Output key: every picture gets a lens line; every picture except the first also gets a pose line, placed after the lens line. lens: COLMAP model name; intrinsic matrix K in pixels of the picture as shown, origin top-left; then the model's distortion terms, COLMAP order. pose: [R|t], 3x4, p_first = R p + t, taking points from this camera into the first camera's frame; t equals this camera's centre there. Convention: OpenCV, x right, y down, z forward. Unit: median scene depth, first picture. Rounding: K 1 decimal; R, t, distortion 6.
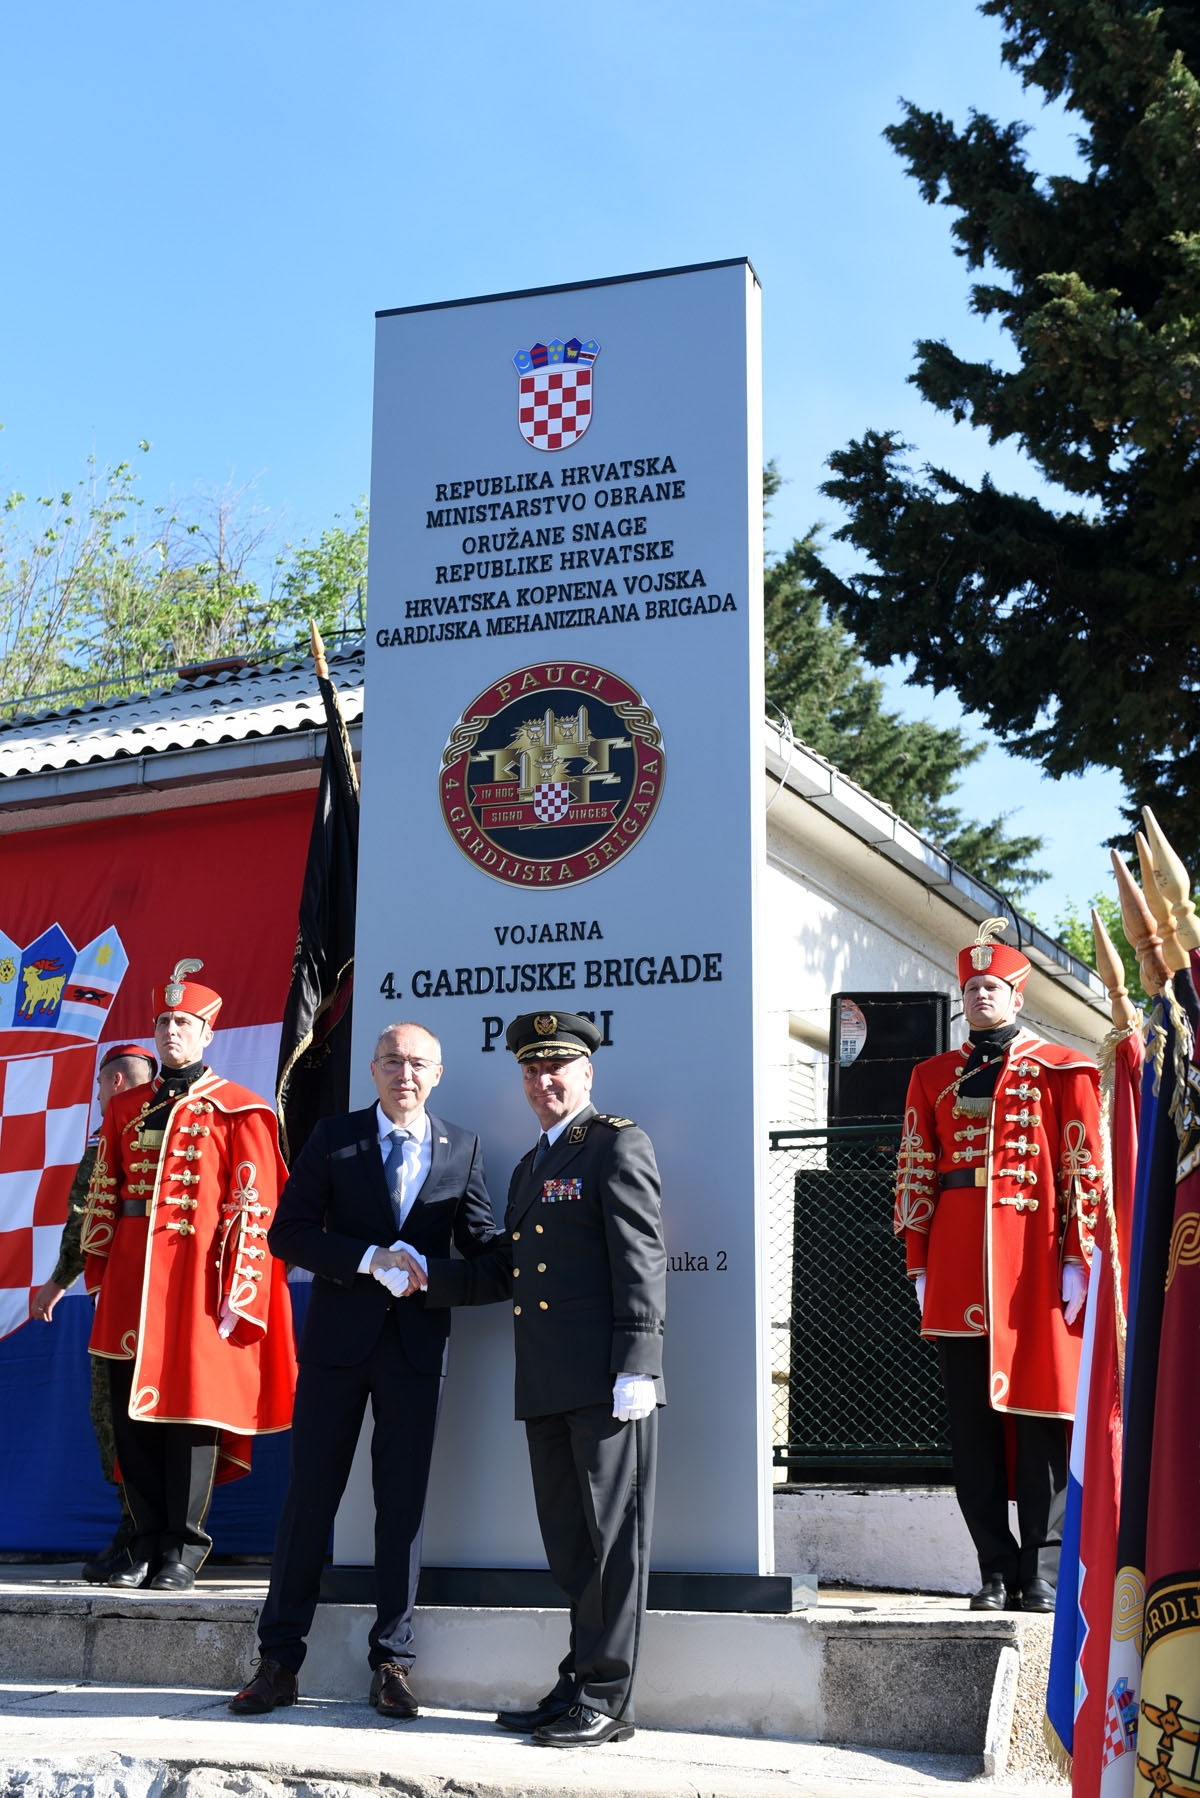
lens RADIAL K [[2329.7, 0, 559.5], [0, 2329.7, 871.5], [0, 0, 1]] dist [0.036089, 0.000000]
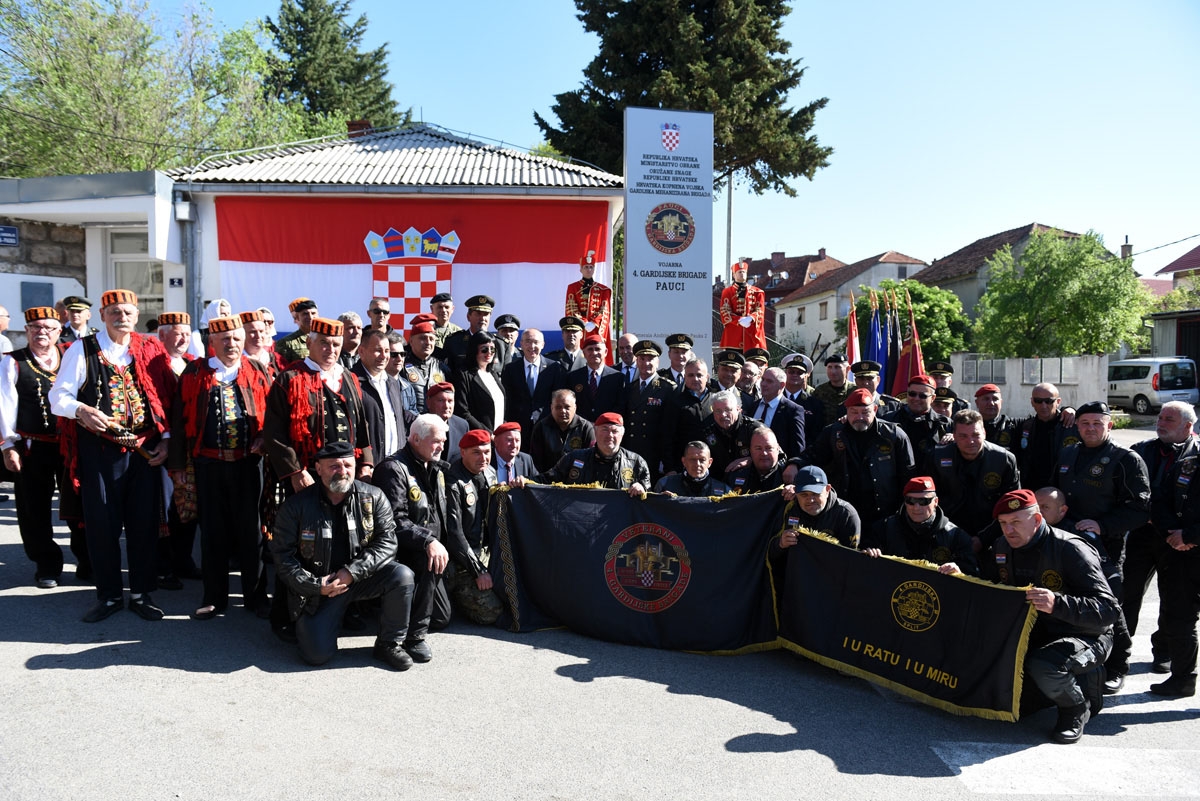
lens RADIAL K [[854.0, 0, 593.9], [0, 854.0, 415.4], [0, 0, 1]] dist [-0.041666, -0.010788]
pose [[0.857814, -0.037436, 0.512595, -0.980350], [-0.121449, 0.954335, 0.272938, -0.127427], [-0.499404, -0.296385, 0.814095, -0.381415]]
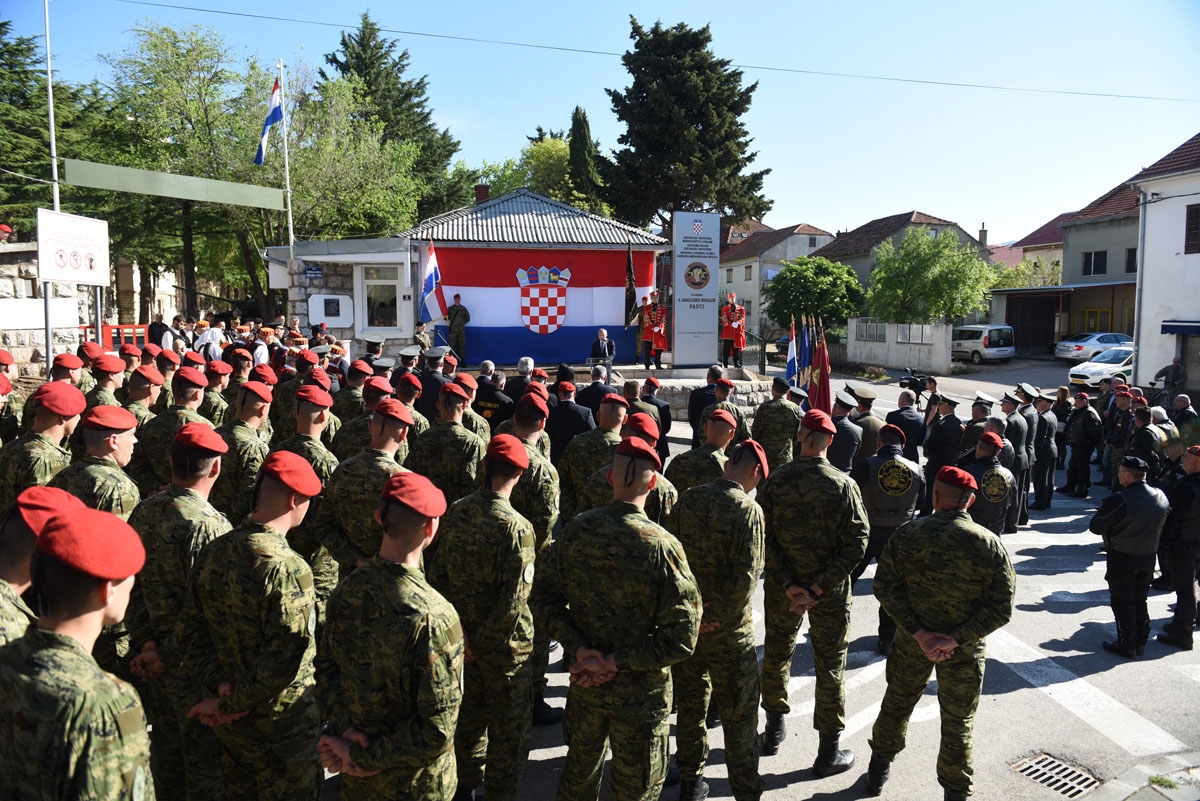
lens RADIAL K [[810.9, 0, 603.4], [0, 810.9, 402.7], [0, 0, 1]] dist [-0.051345, -0.002142]
pose [[0.802751, -0.074083, 0.591695, -2.031337], [-0.146067, 0.937596, 0.315560, -0.482027], [-0.578149, -0.339743, 0.741835, -1.137971]]
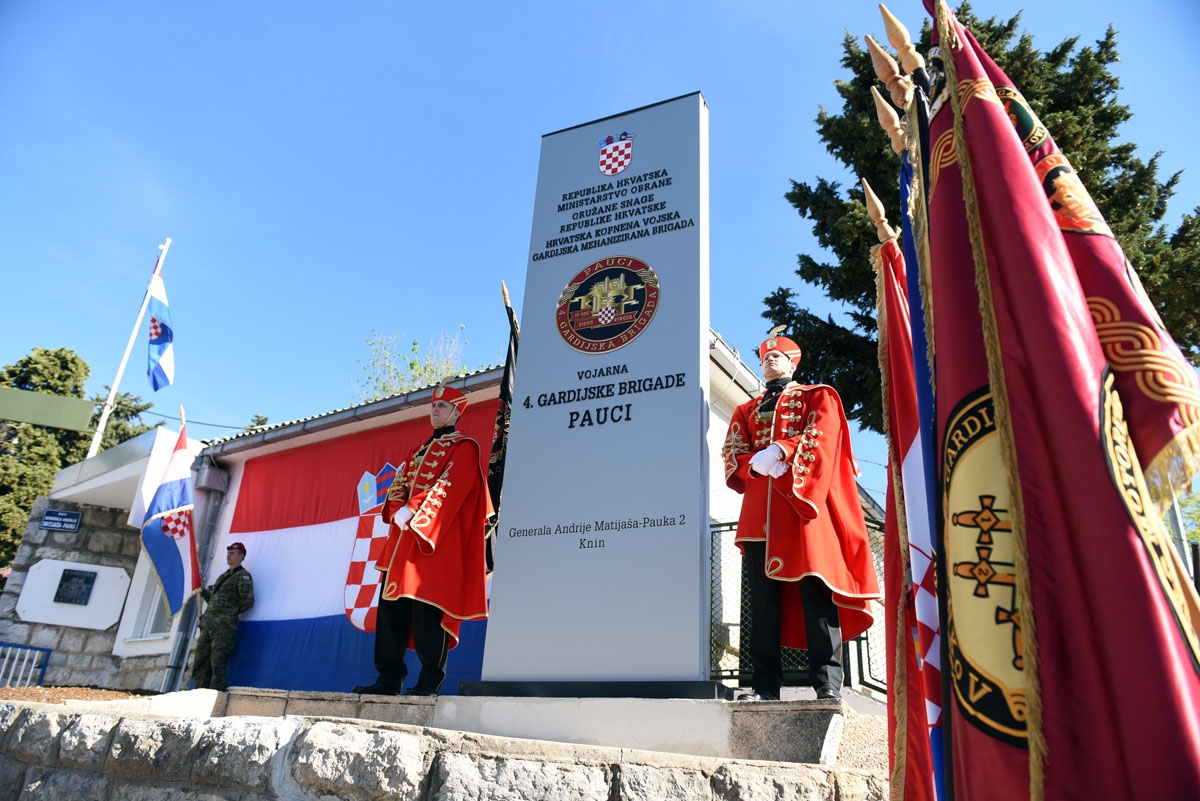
lens RADIAL K [[810.9, 0, 597.6], [0, 810.9, 402.6], [0, 0, 1]] dist [-0.051345, -0.002142]
pose [[0.993324, -0.006019, -0.115200, 0.070487], [-0.016052, 0.981711, -0.189701, 0.181353], [0.114235, 0.190283, 0.975060, 0.297027]]
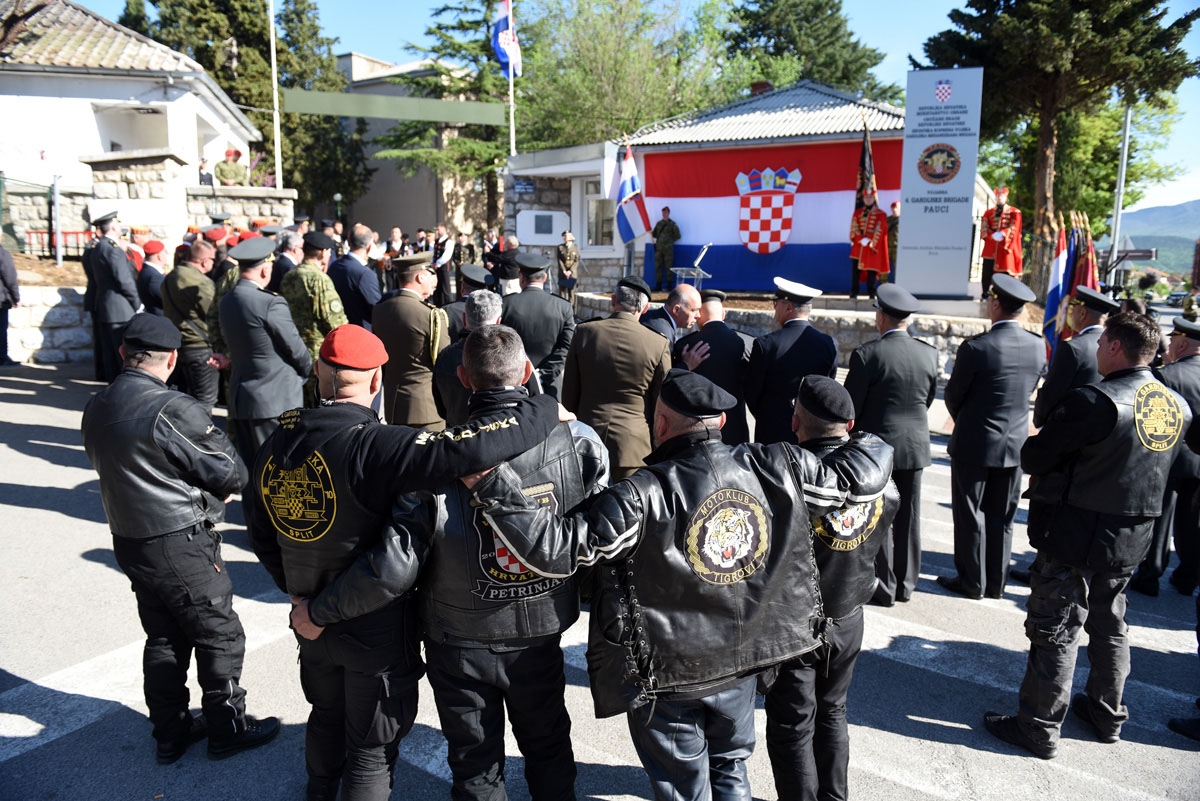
lens RADIAL K [[810.9, 0, 596.4], [0, 810.9, 399.2], [0, 0, 1]] dist [-0.051345, -0.002142]
pose [[0.998522, 0.007860, -0.053770, -0.736340], [0.014546, 0.914720, 0.403826, -0.318459], [0.052358, -0.404012, 0.913254, -1.096458]]
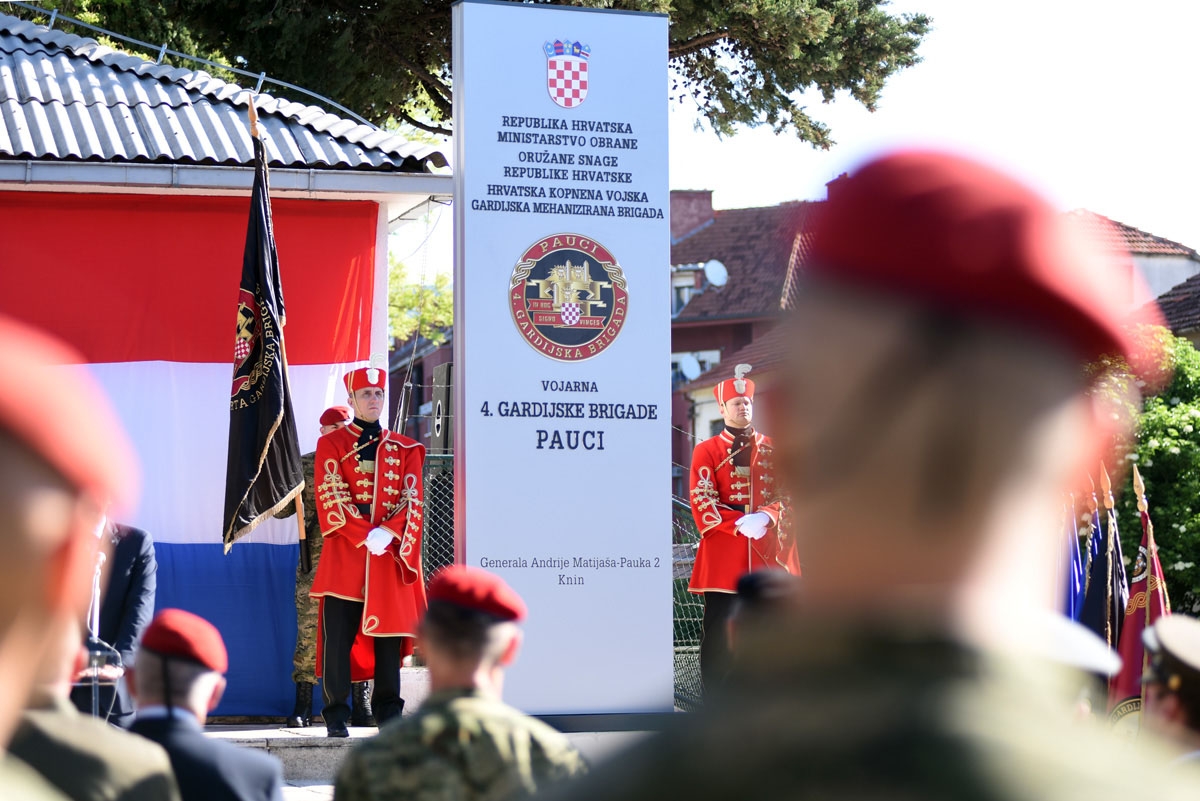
lens RADIAL K [[3333.1, 0, 603.3], [0, 3333.1, 403.7], [0, 0, 1]] dist [-0.090653, 0.000000]
pose [[0.744145, 0.026434, 0.667494, -1.699678], [-0.155338, 0.978673, 0.134419, -0.310764], [-0.649706, -0.203714, 0.732382, -0.937053]]
